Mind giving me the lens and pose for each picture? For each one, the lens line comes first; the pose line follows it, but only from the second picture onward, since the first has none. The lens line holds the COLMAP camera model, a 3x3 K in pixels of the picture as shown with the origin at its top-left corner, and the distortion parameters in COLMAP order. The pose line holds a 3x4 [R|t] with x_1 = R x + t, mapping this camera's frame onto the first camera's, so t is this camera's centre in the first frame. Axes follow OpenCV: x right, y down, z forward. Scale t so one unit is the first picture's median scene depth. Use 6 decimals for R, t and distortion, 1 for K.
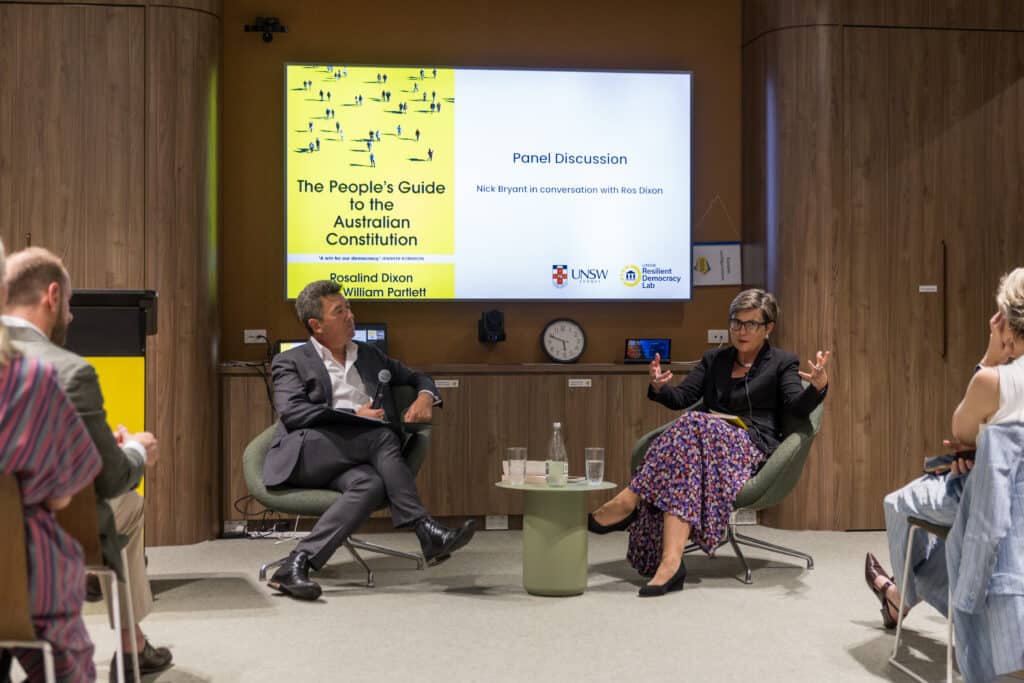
lens RADIAL K [[1489.0, 0, 512.0], [0, 1489.0, 341.5], [0, 0, 1]] dist [-0.005619, -0.099612]
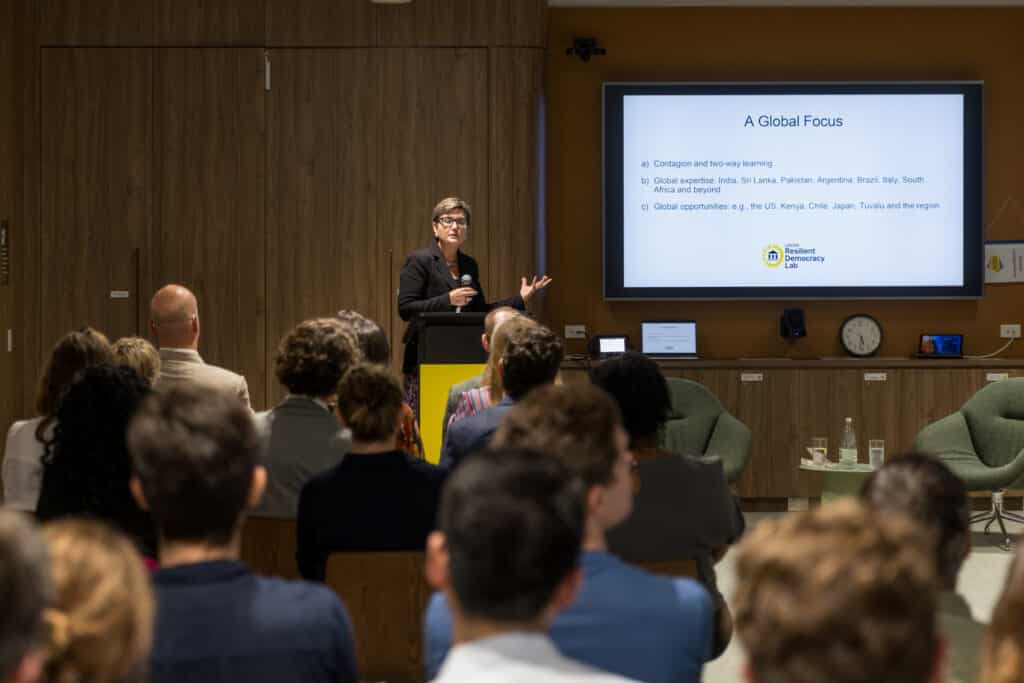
lens RADIAL K [[2430.5, 0, 513.8], [0, 2430.5, 302.3], [0, 0, 1]] dist [0.028616, -0.490049]
pose [[0.992753, 0.002616, -0.120146, -0.003103], [-0.000085, 0.999778, 0.021061, -0.064610], [0.120174, -0.020899, 0.992533, -0.799169]]
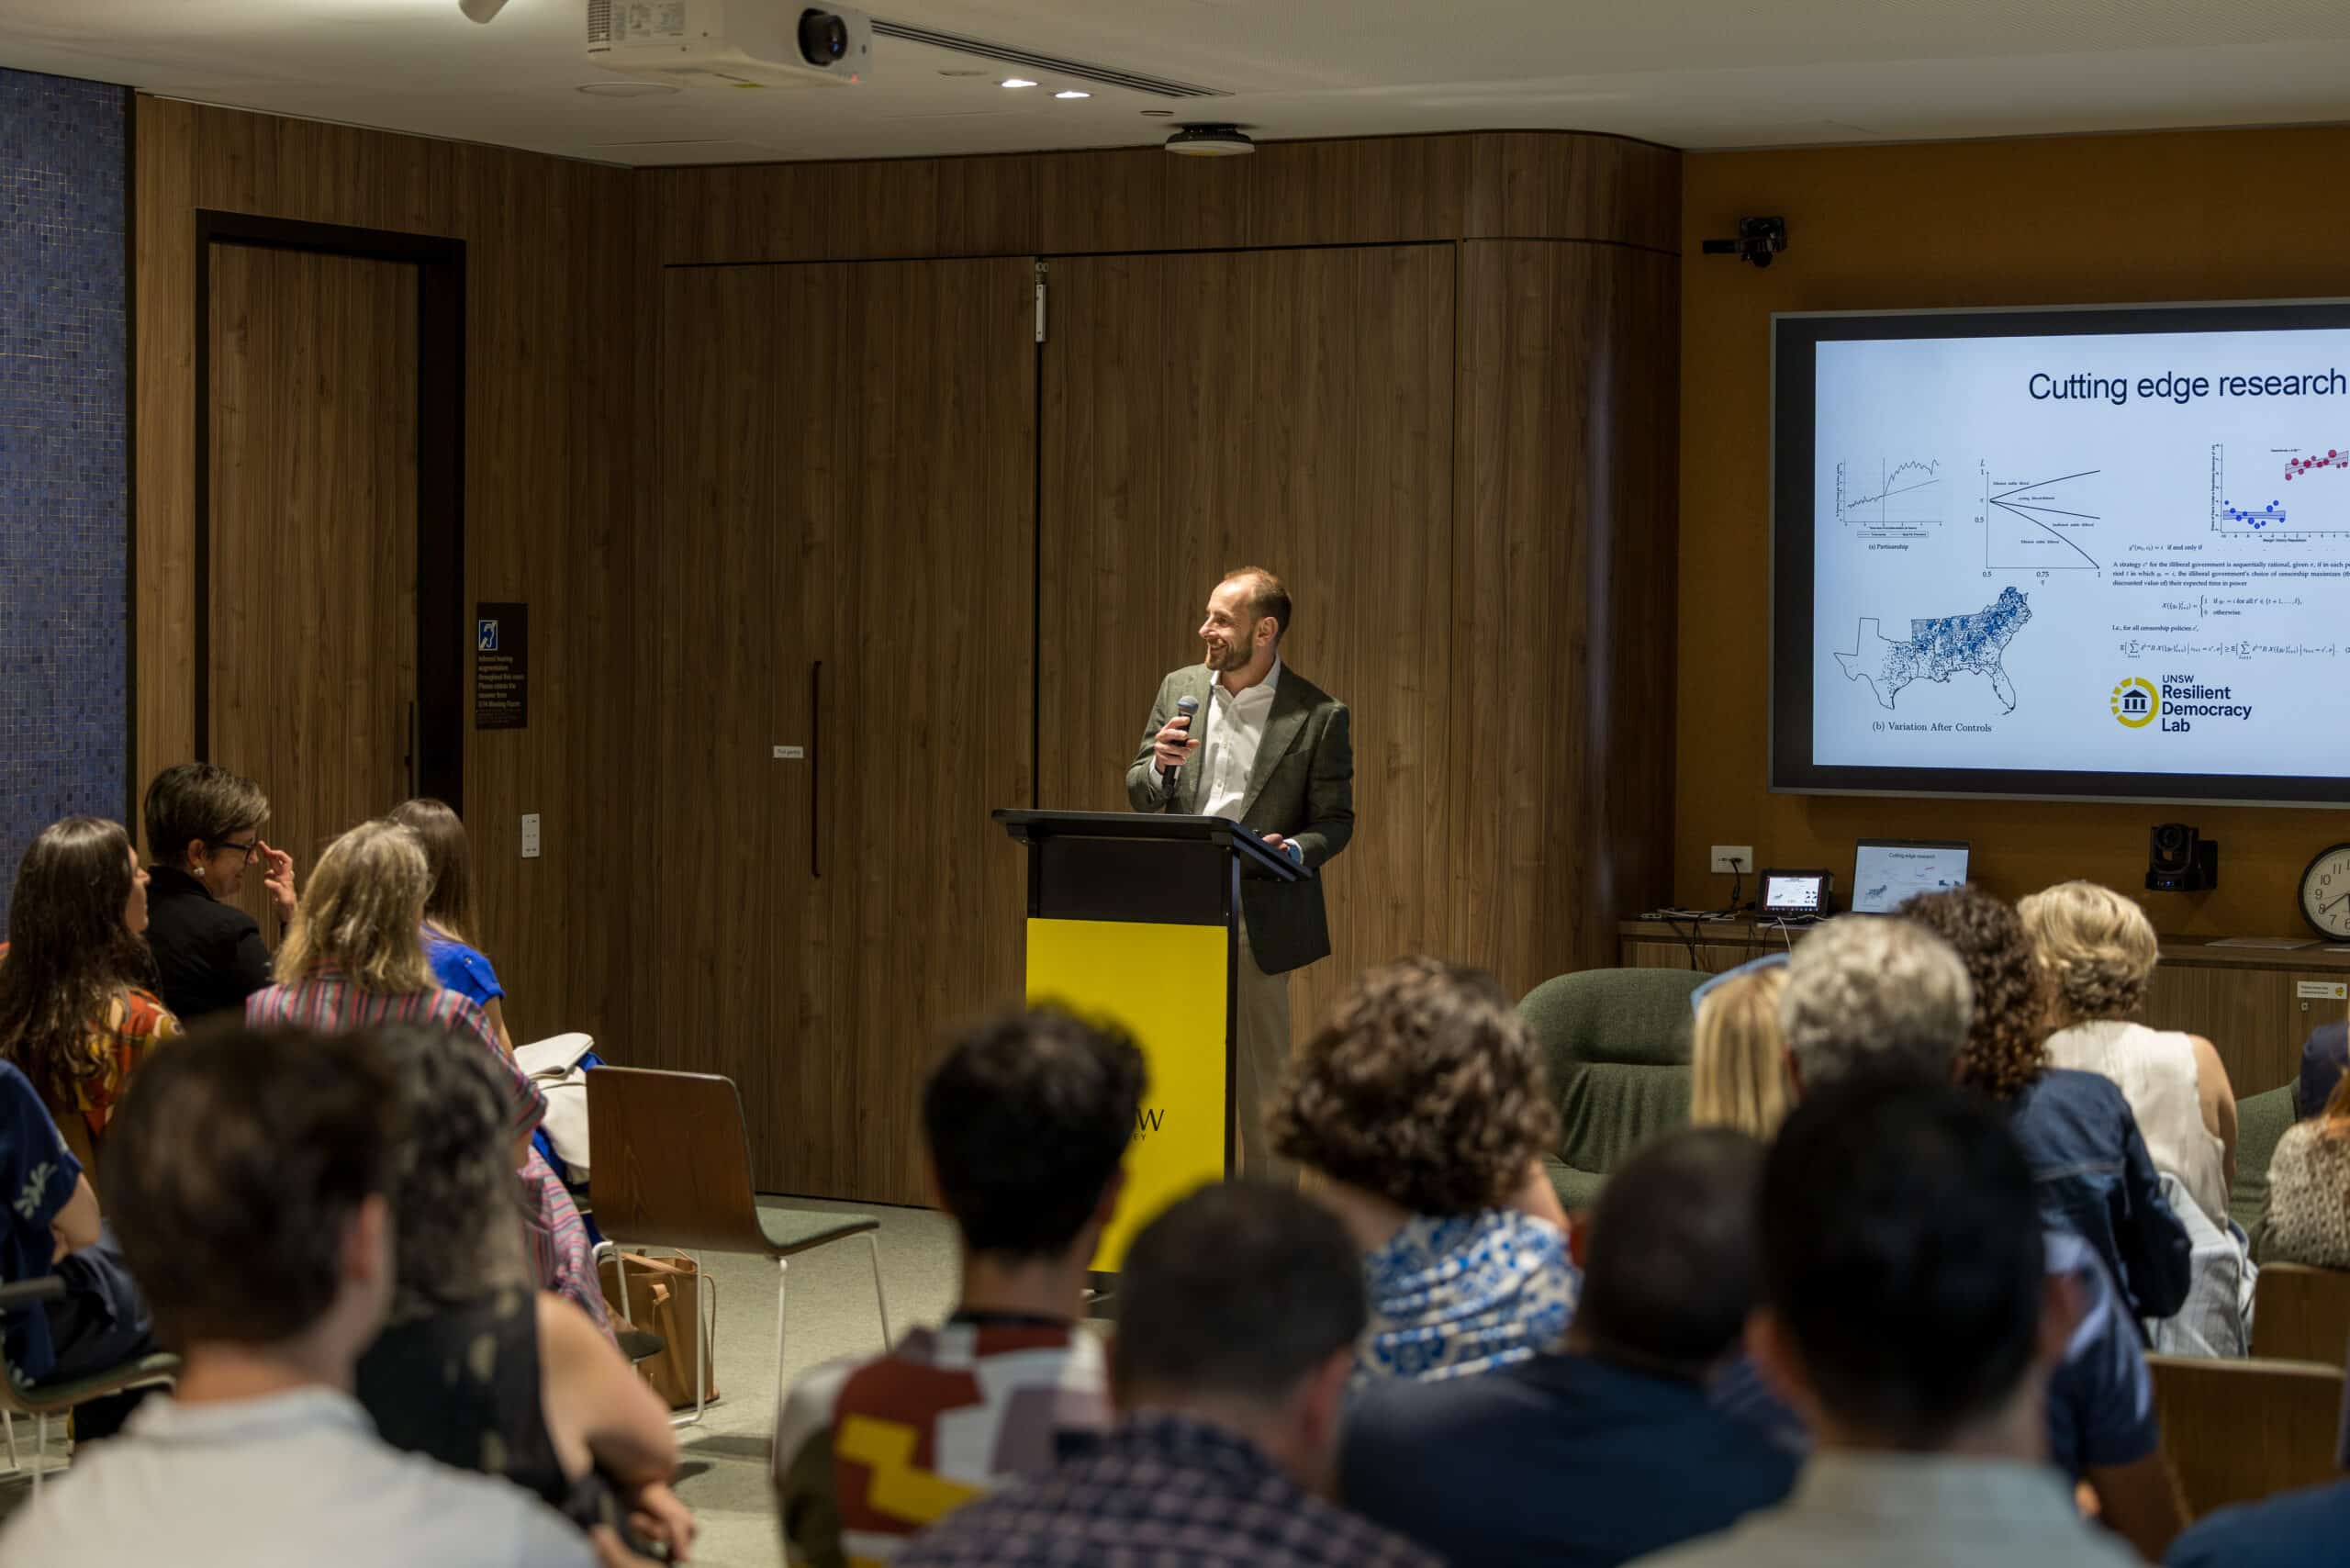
lens RADIAL K [[4921.9, 0, 1135.0], [0, 4921.9, 789.3], [0, 0, 1]] dist [-0.005682, 0.151304]
pose [[0.798807, 0.031291, -0.600774, 0.680635], [-0.014718, 0.999364, 0.032482, -0.080145], [0.601408, -0.017105, 0.798759, -0.449483]]
